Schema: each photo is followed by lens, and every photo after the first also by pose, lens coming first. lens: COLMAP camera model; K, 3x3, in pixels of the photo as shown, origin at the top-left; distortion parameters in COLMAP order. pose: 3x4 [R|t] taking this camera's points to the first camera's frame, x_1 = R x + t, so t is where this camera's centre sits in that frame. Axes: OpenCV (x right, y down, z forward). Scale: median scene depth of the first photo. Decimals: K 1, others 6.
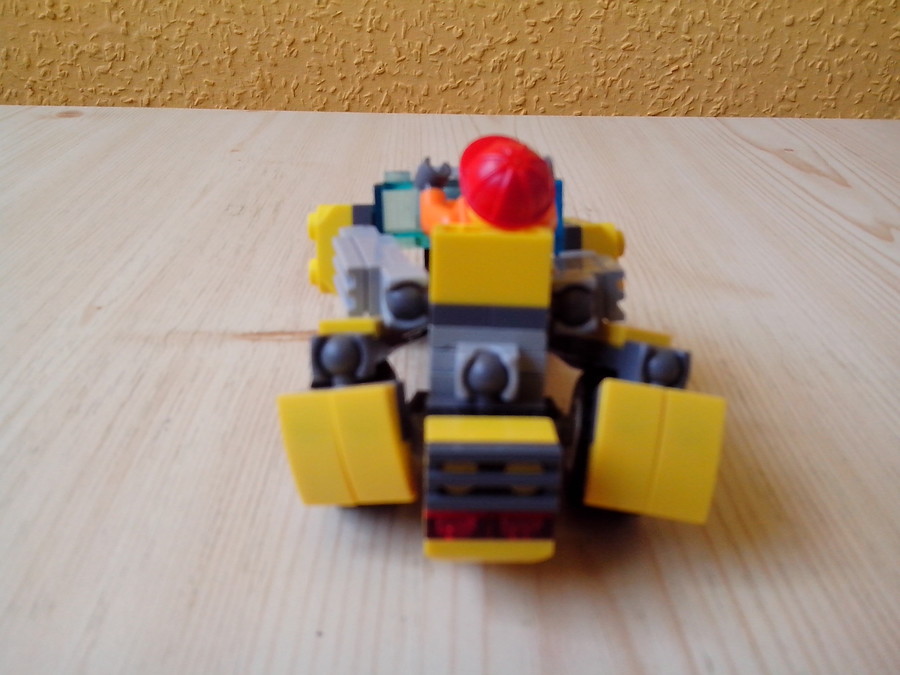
lens RADIAL K [[863.4, 0, 453.2], [0, 863.4, 332.3], [0, 0, 1]] dist [0.013613, 0.000000]
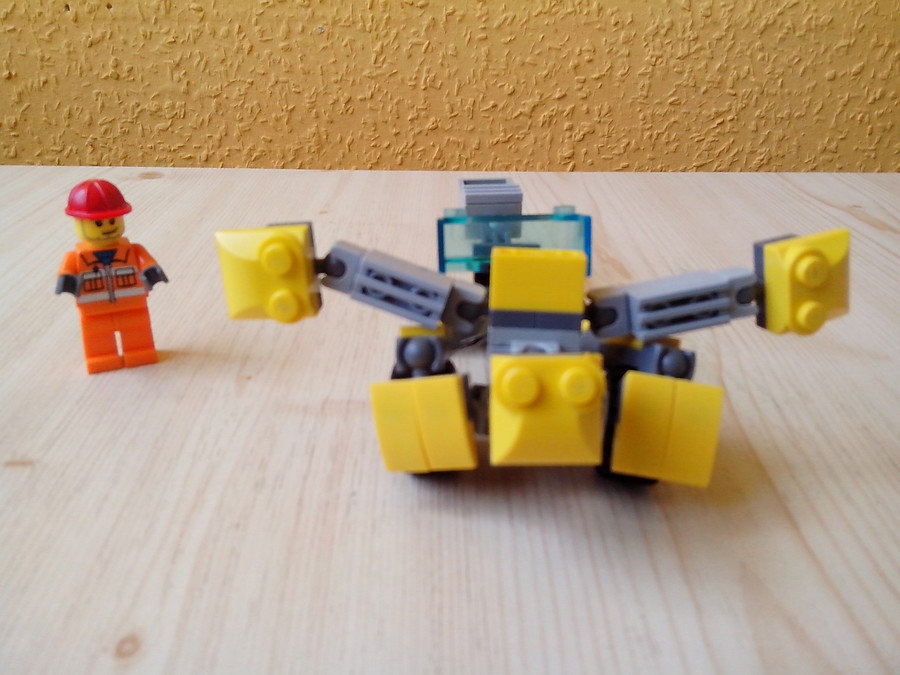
lens RADIAL K [[863.4, 0, 452.7], [0, 863.4, 330.7], [0, 0, 1]] dist [0.013613, 0.000000]
pose [[0.999959, -0.008269, 0.003622, -0.068154], [0.008421, 0.998998, -0.043962, -0.015056], [-0.003255, 0.043990, 0.999027, -0.014435]]
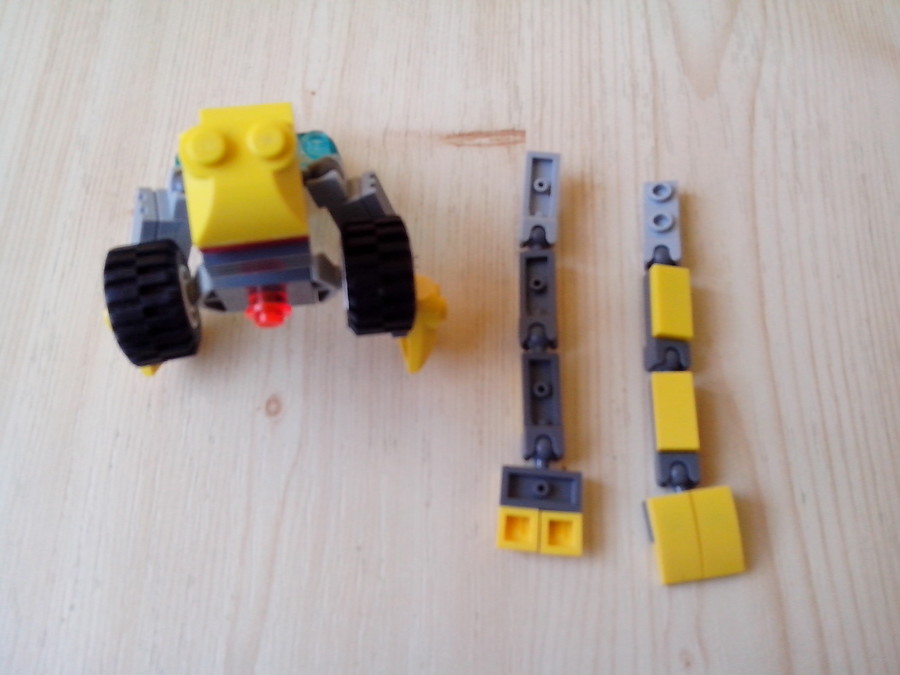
lens RADIAL K [[863.4, 0, 454.0], [0, 863.4, 341.3], [0, 0, 1]] dist [0.013613, 0.000000]
pose [[0.998887, 0.028365, -0.037676, -0.070600], [0.001949, 0.773387, 0.633932, -0.199606], [0.047120, -0.633300, 0.772471, -0.026709]]
